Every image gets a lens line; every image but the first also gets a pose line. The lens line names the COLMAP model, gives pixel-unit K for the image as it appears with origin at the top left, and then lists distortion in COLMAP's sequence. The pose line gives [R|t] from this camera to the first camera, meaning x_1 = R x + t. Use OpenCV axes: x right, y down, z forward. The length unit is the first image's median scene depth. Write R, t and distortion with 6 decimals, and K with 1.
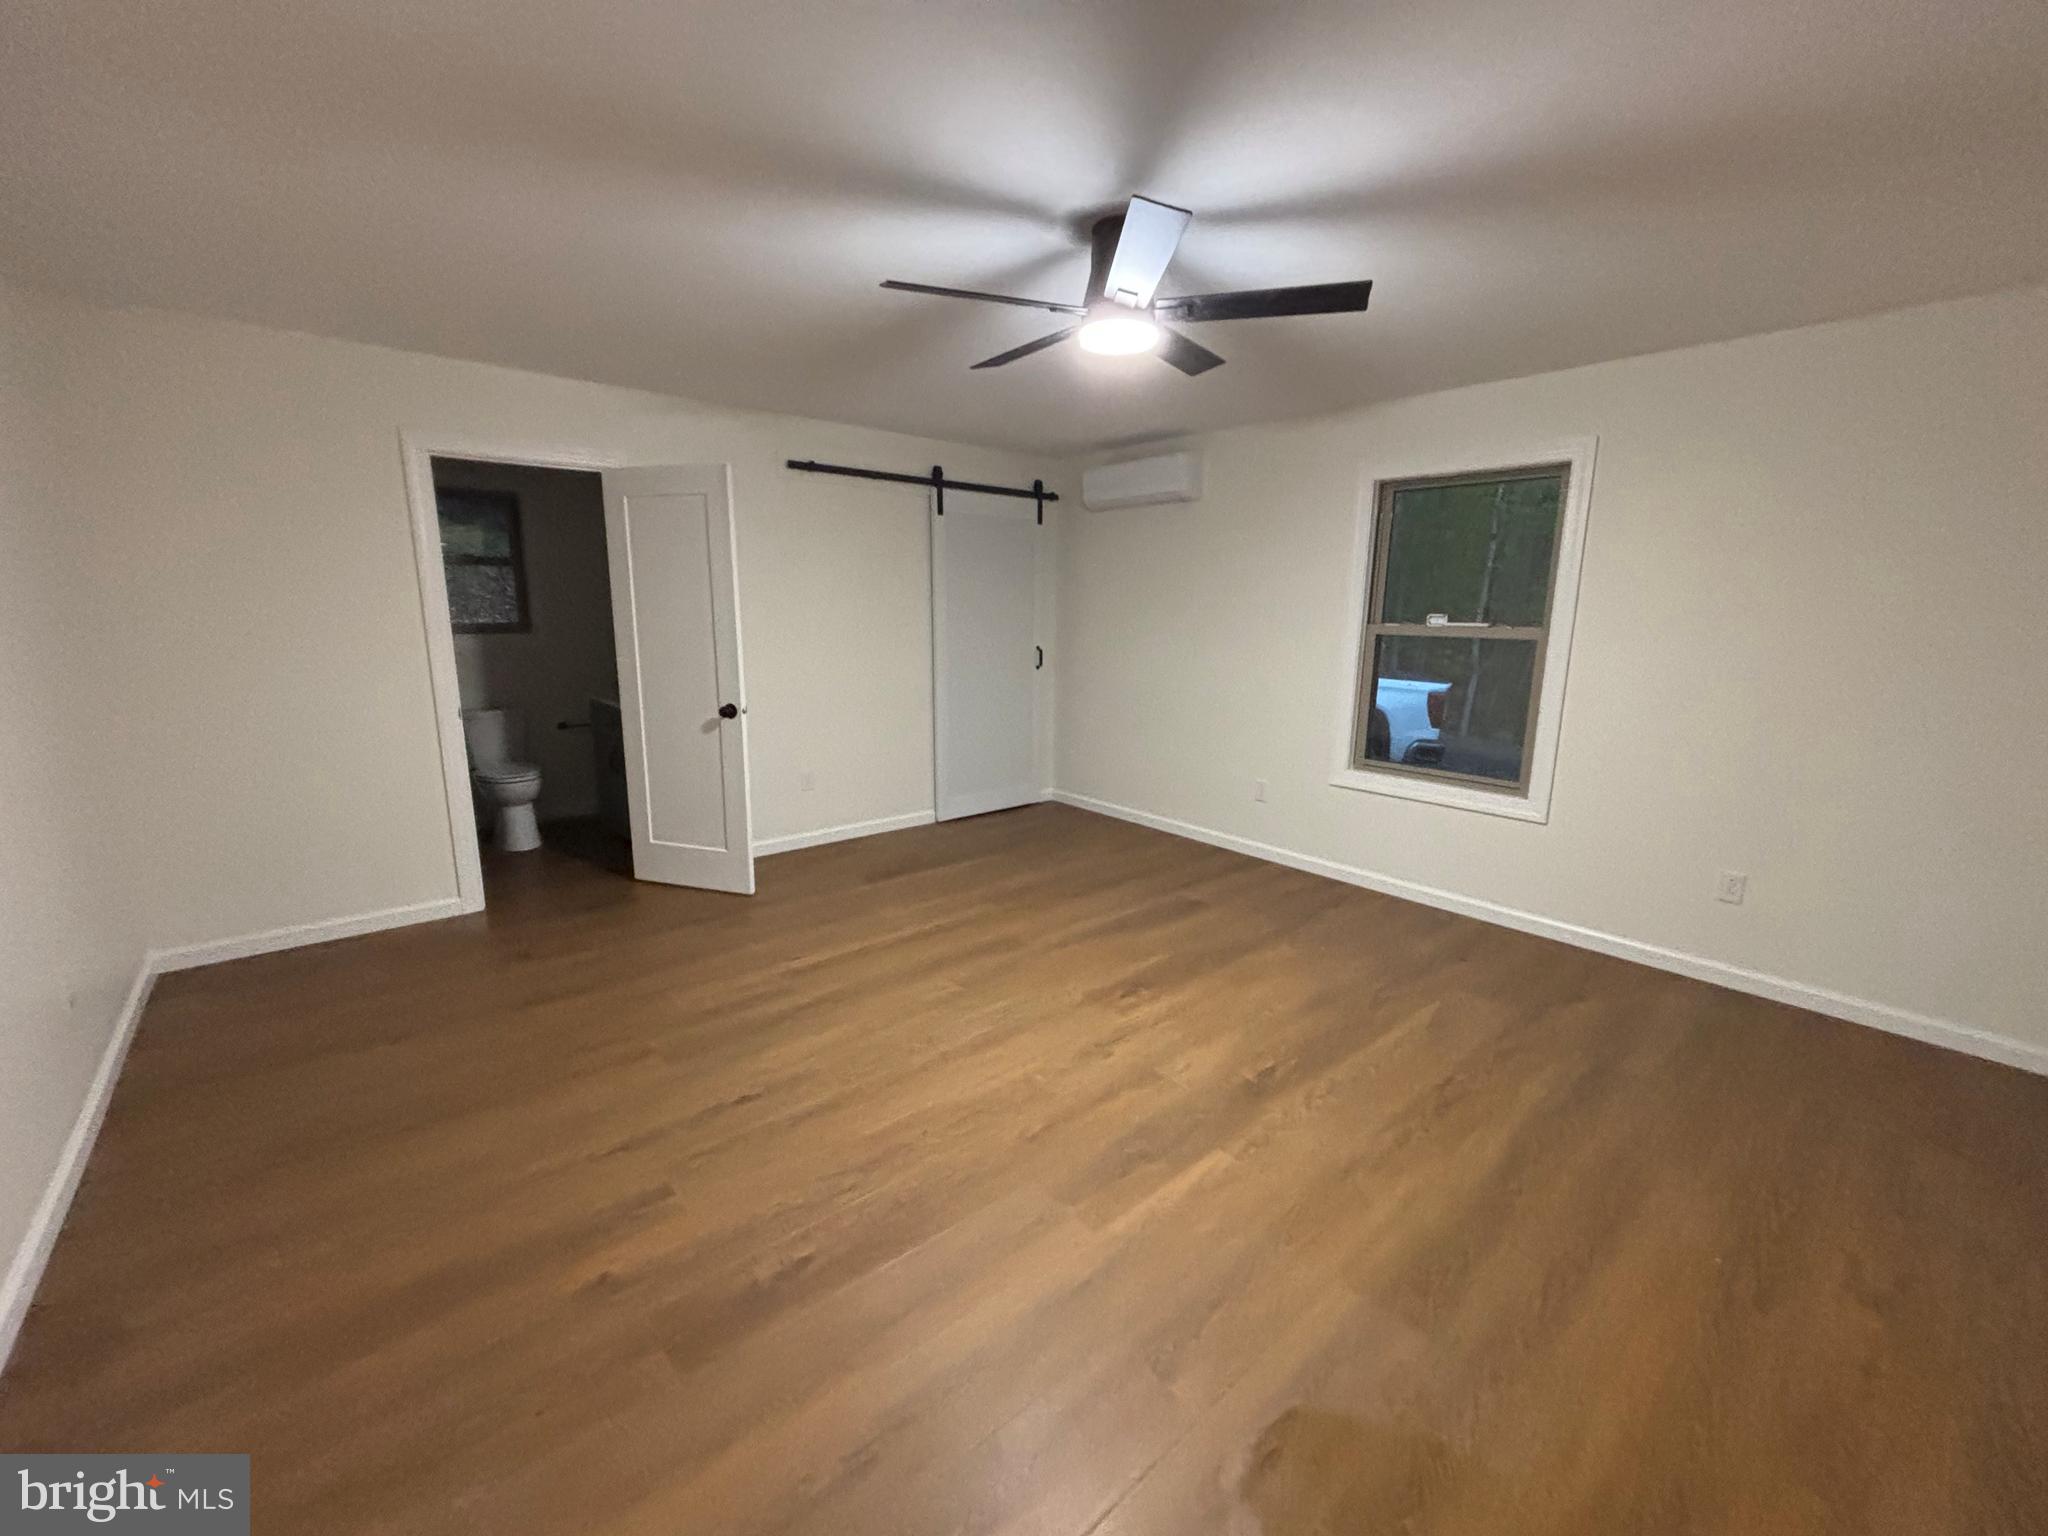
lens RADIAL K [[817.5, 0, 1018.9], [0, 817.5, 769.0], [0, 0, 1]] dist [0.029064, -0.029308]
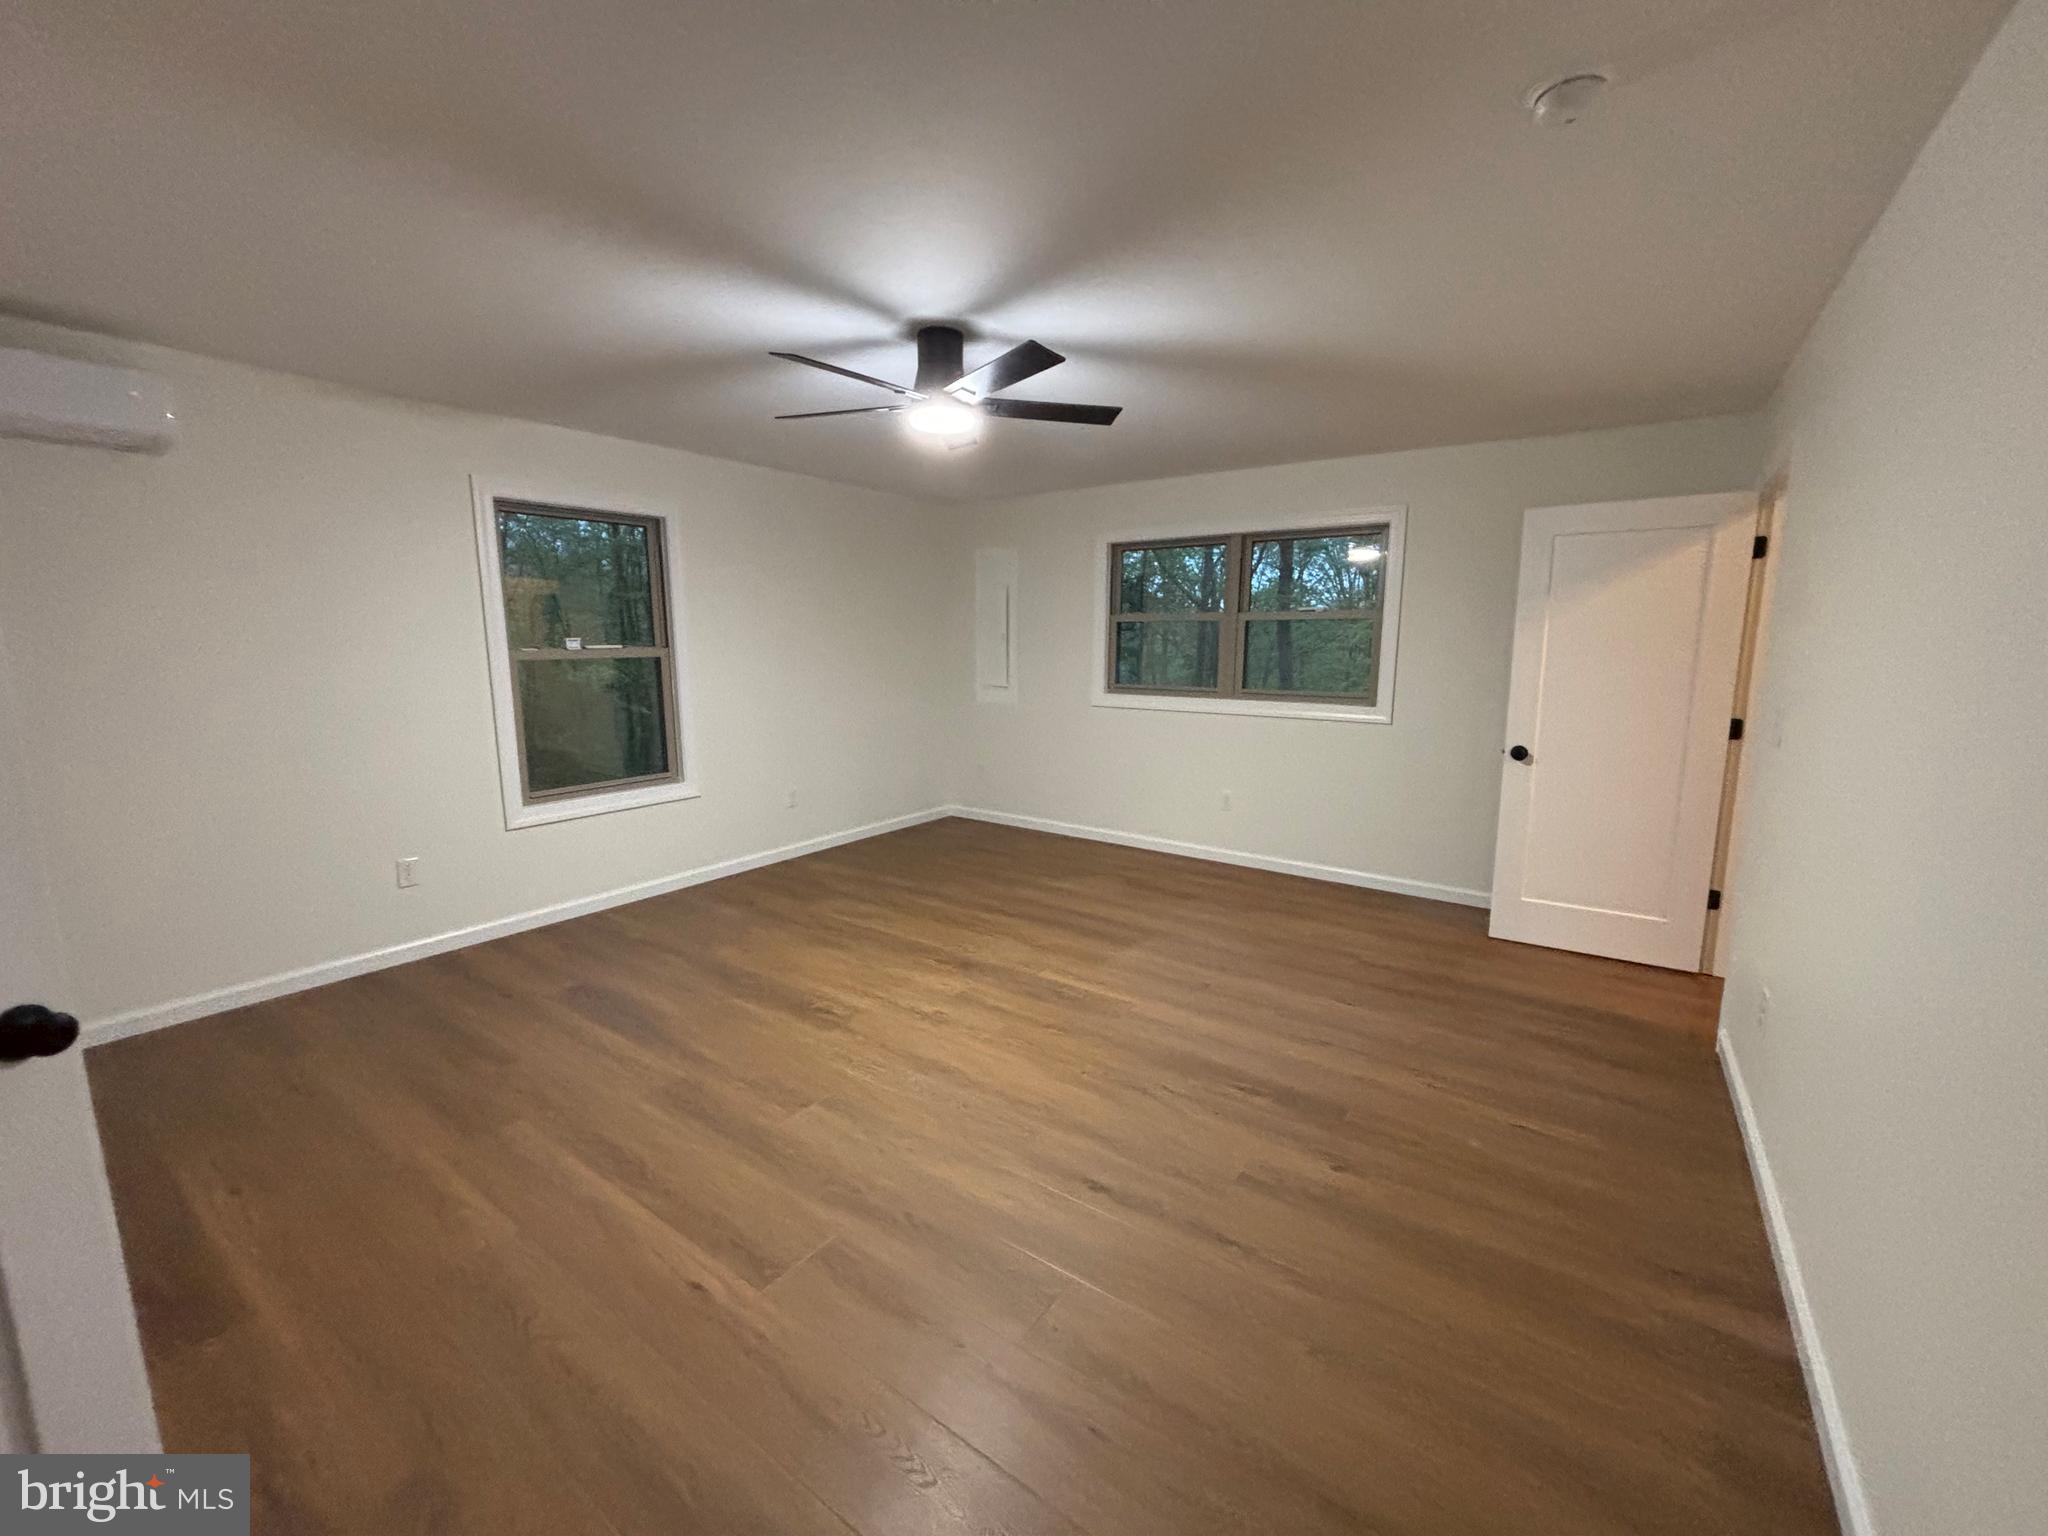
lens RADIAL K [[823.8, 0, 1030.8], [0, 823.8, 769.3], [0, 0, 1]] dist [0.001956, -0.000025]
pose [[-0.253712, -0.166762, 0.952796, -0.838782], [0.190603, 0.957094, 0.218269, -0.182444], [-0.948315, 0.236983, -0.211041, 0.886452]]
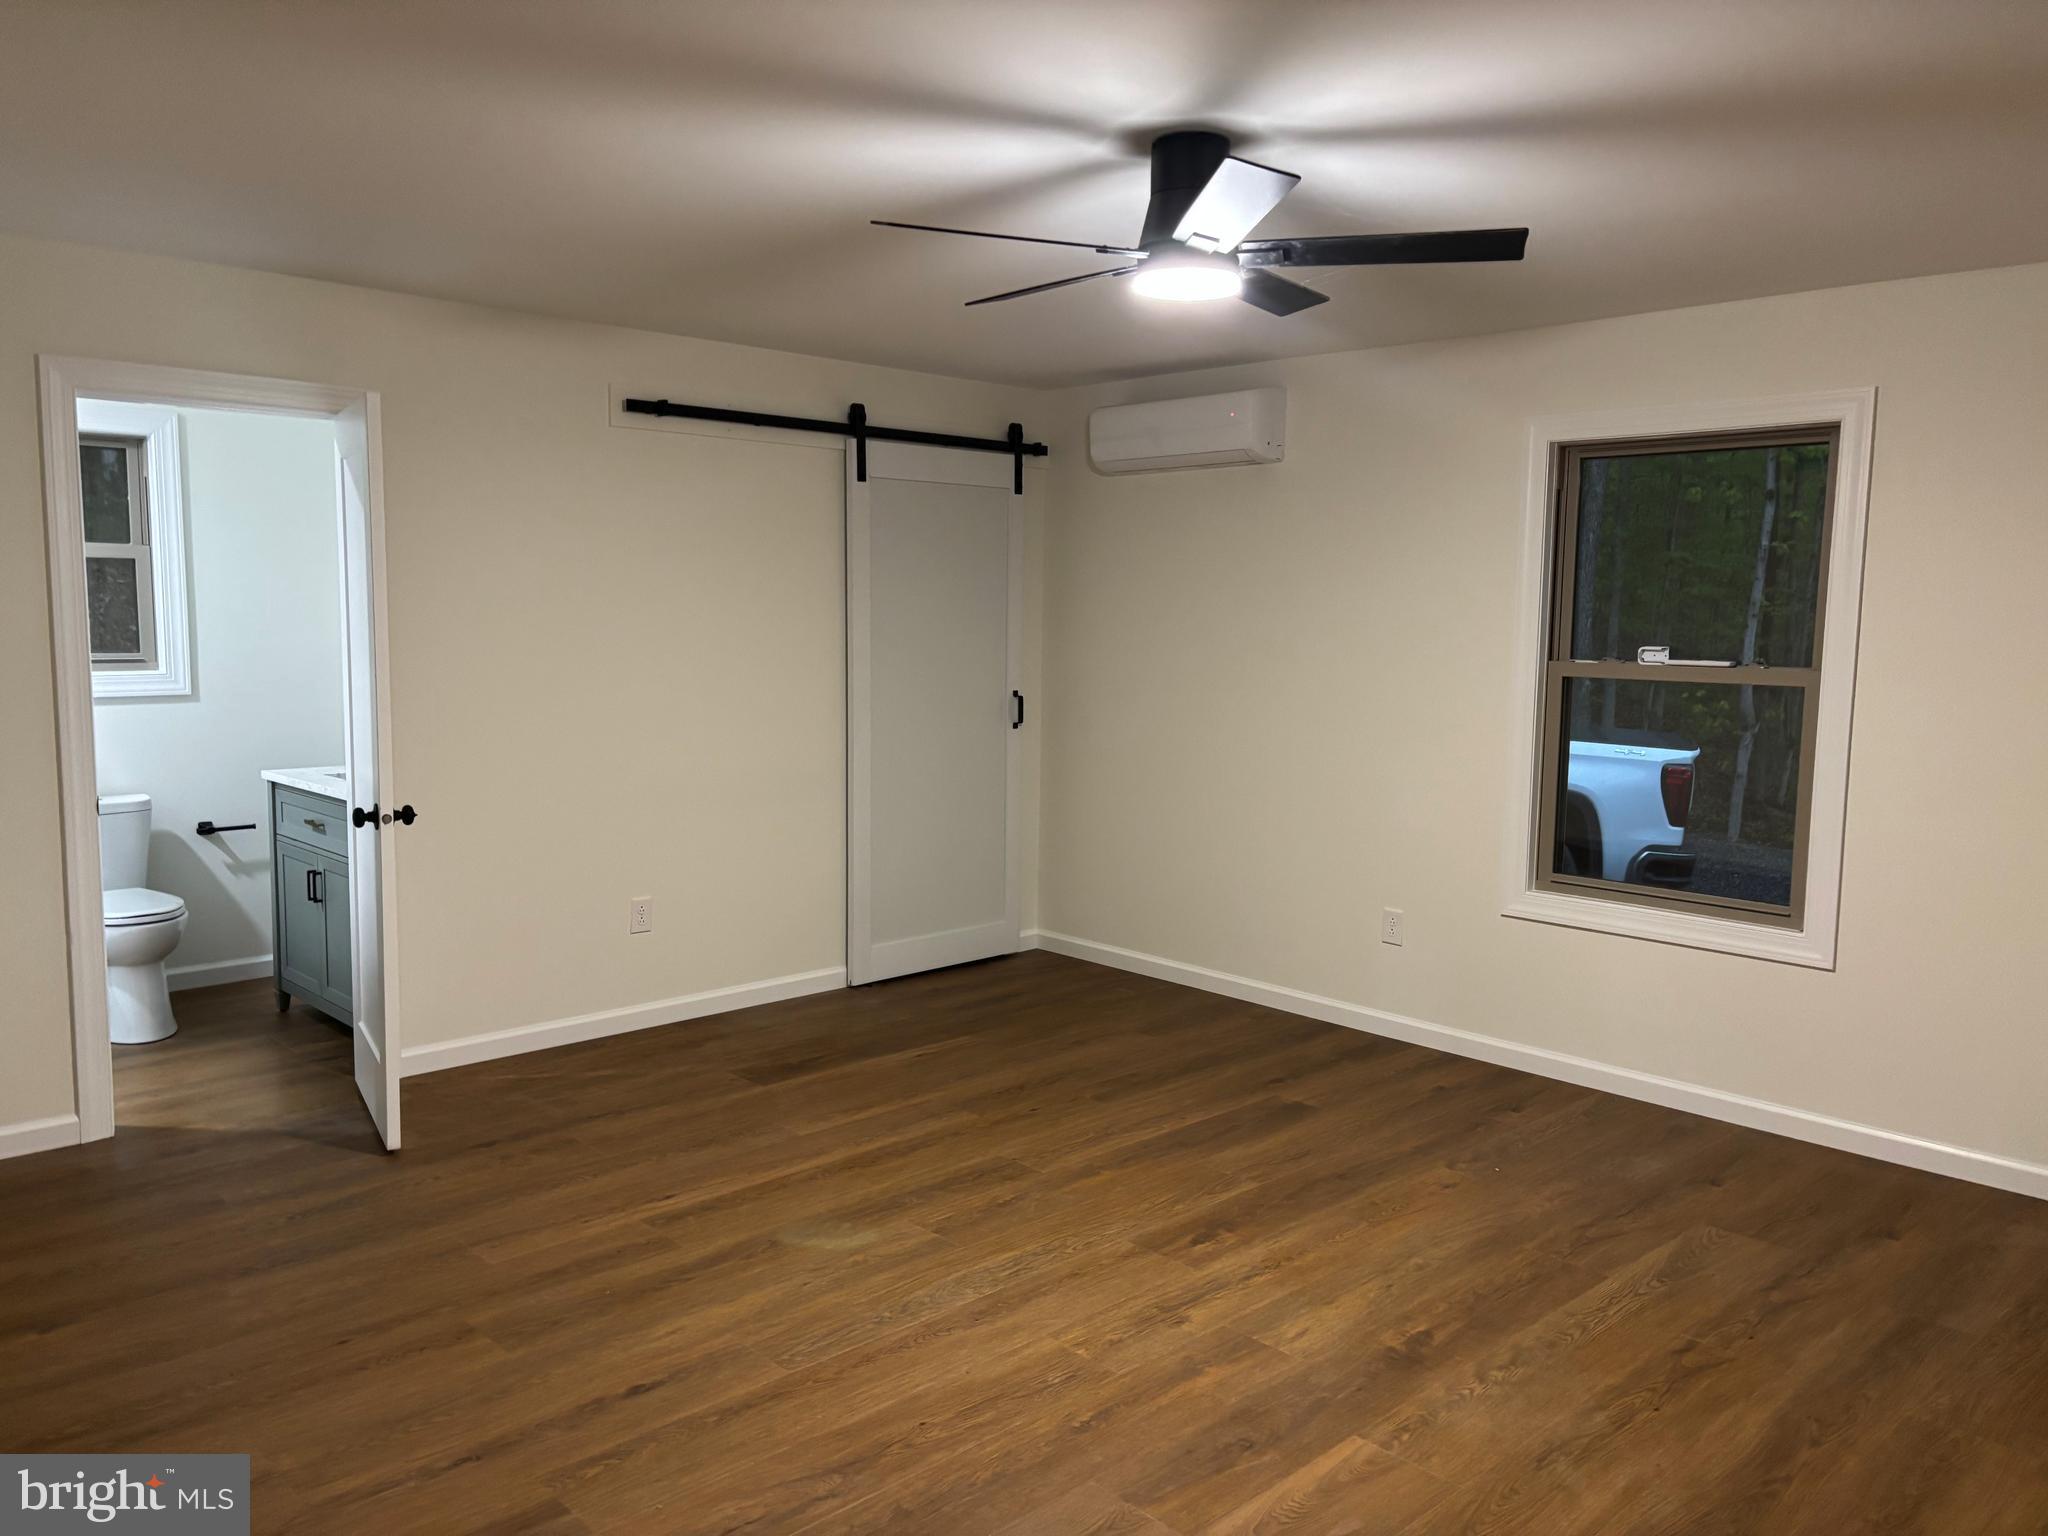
lens RADIAL K [[1550.9, 0, 1002.8], [0, 1550.9, 777.3], [0, 0, 1]] dist [0.046555, -0.004586]
pose [[0.998620, -0.003695, 0.052395, -0.082523], [0.008150, 0.996343, -0.085059, 0.017828], [-0.051889, 0.085369, 0.994997, -0.231691]]
